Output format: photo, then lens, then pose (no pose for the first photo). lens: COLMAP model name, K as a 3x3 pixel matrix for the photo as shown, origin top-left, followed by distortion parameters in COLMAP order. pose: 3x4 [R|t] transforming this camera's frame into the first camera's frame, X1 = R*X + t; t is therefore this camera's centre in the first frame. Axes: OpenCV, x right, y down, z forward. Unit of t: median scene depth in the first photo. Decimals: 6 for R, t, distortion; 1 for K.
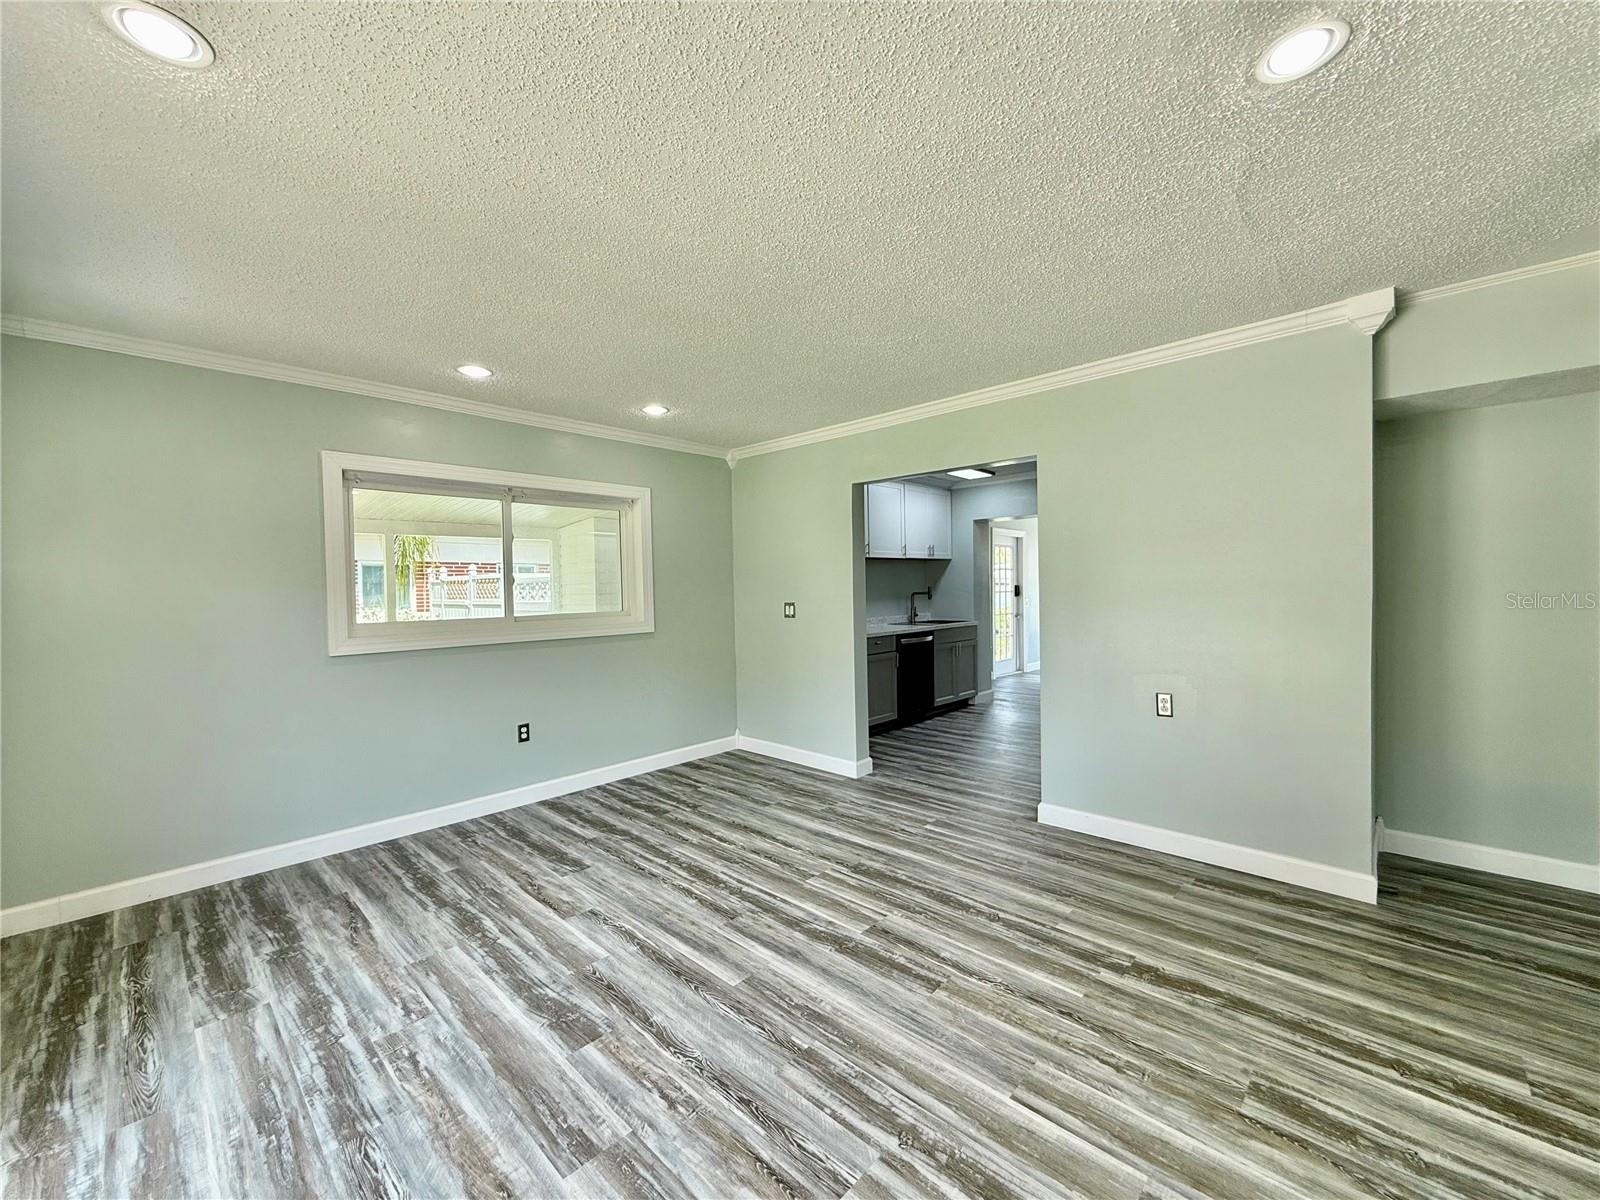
lens RADIAL K [[638.6, 0, 799.0], [0, 638.6, 601.0], [0, 0, 1]] dist [-0.001680, 0.000385]
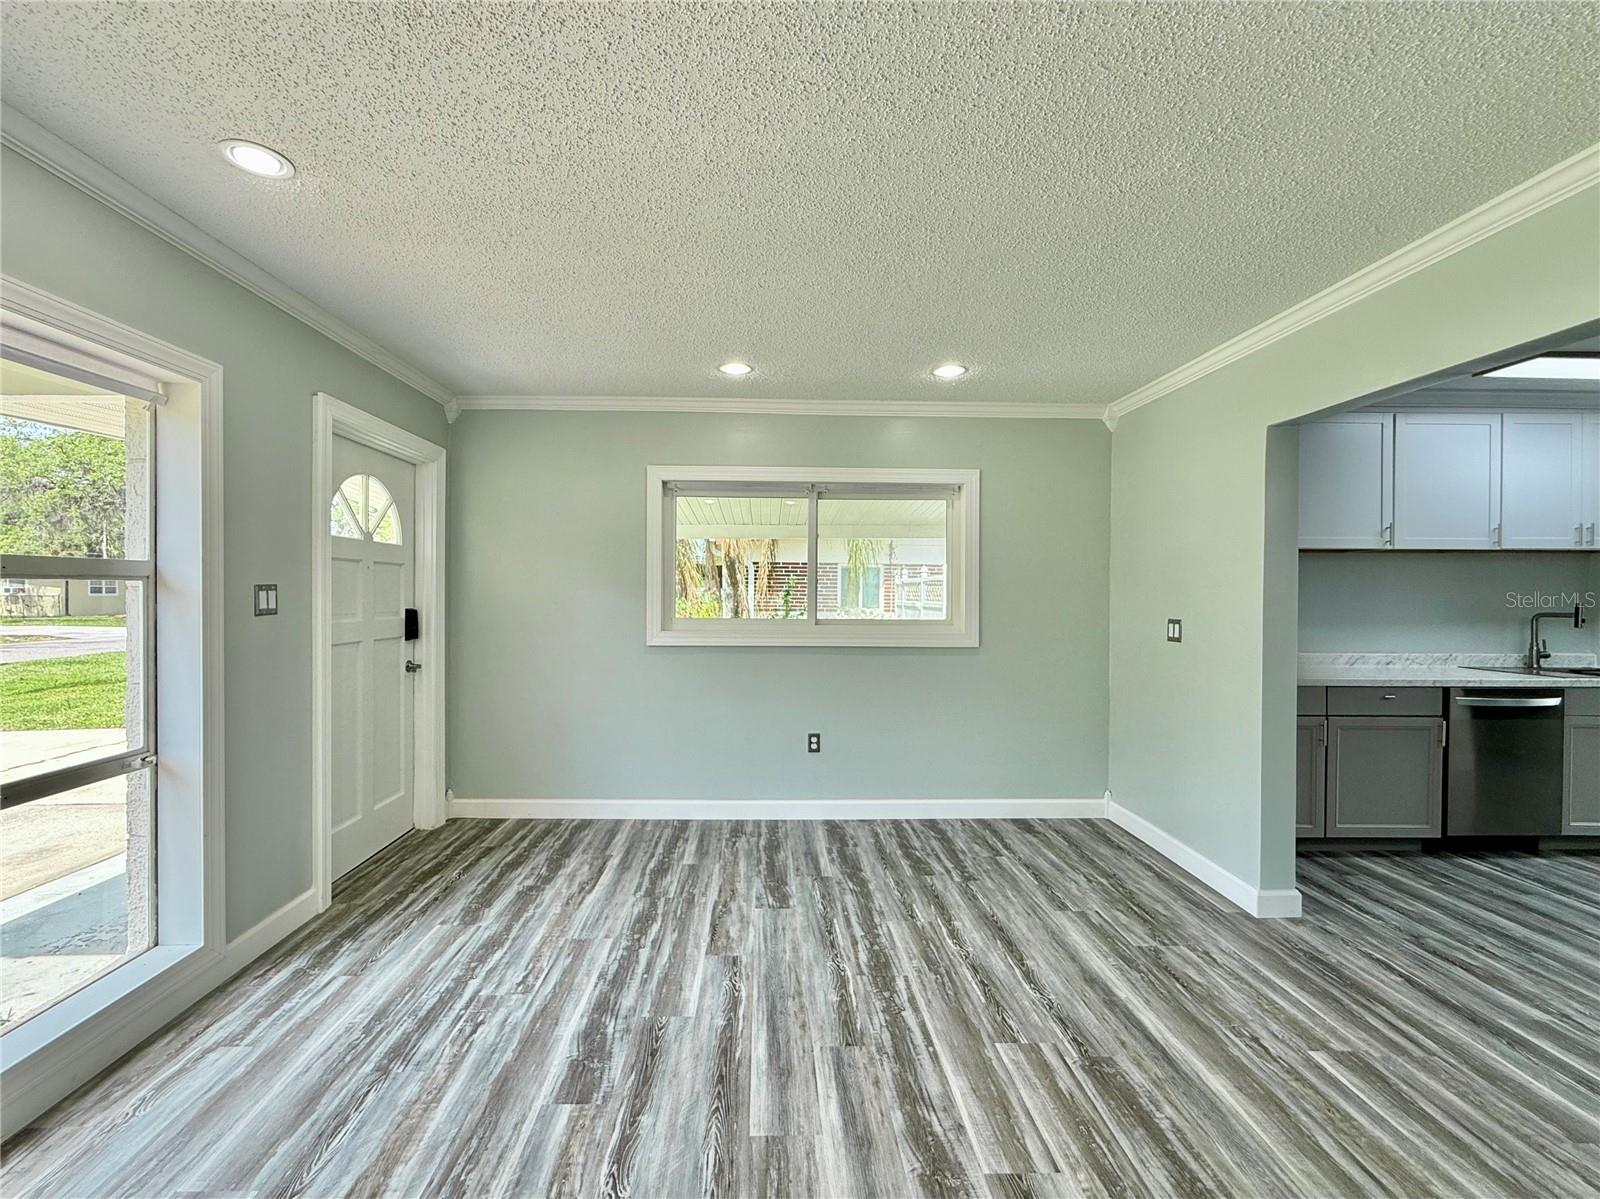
lens RADIAL K [[687.7, 0, 778.1], [0, 687.7, 600.3], [0, 0, 1]] dist [-0.000547, 0.000296]
pose [[0.703847, 0.029681, -0.709732, 0.334028], [-0.035998, 0.999333, 0.006092, -0.010842], [0.709439, 0.021261, 0.704446, 0.330904]]
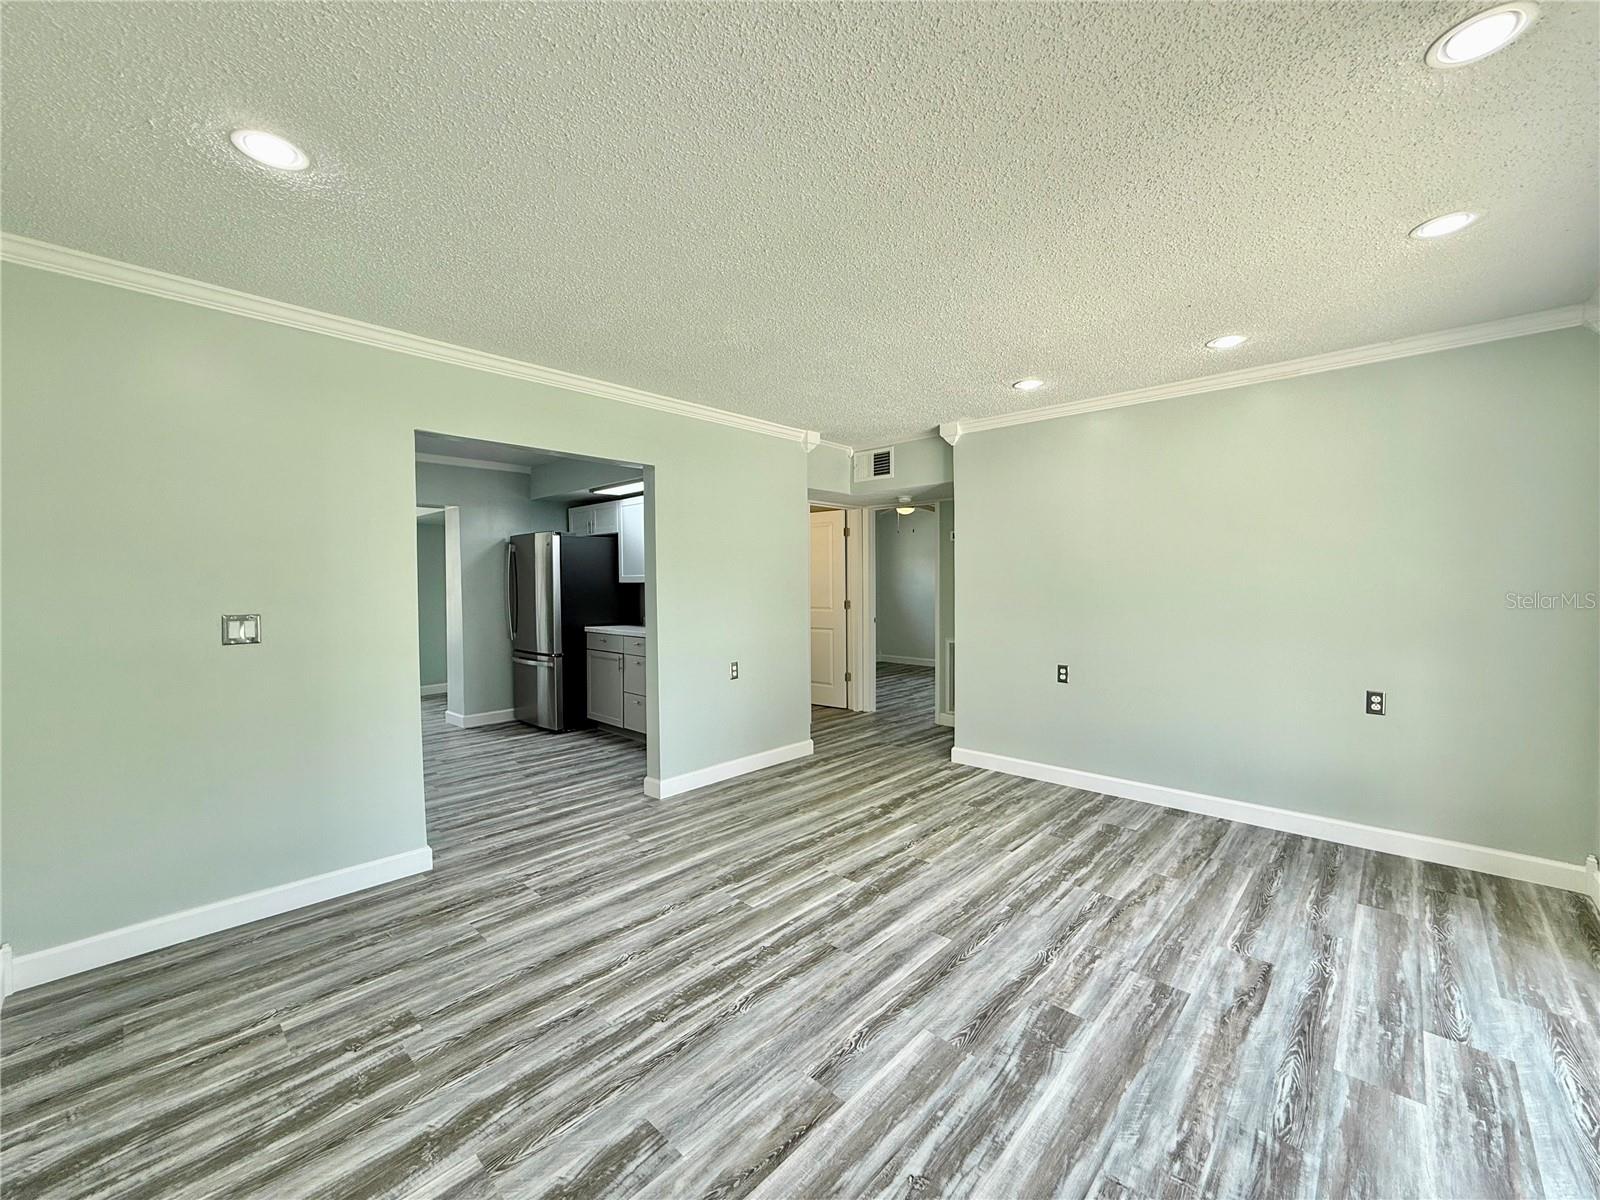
lens RADIAL K [[638.6, 0, 799.0], [0, 638.6, 601.0], [0, 0, 1]] dist [-0.001680, 0.000385]
pose [[0.000353, -0.014001, 0.999902, -0.871812], [0.028831, 0.999486, 0.013985, -0.005133], [-0.999584, 0.028823, 0.000756, 0.905951]]
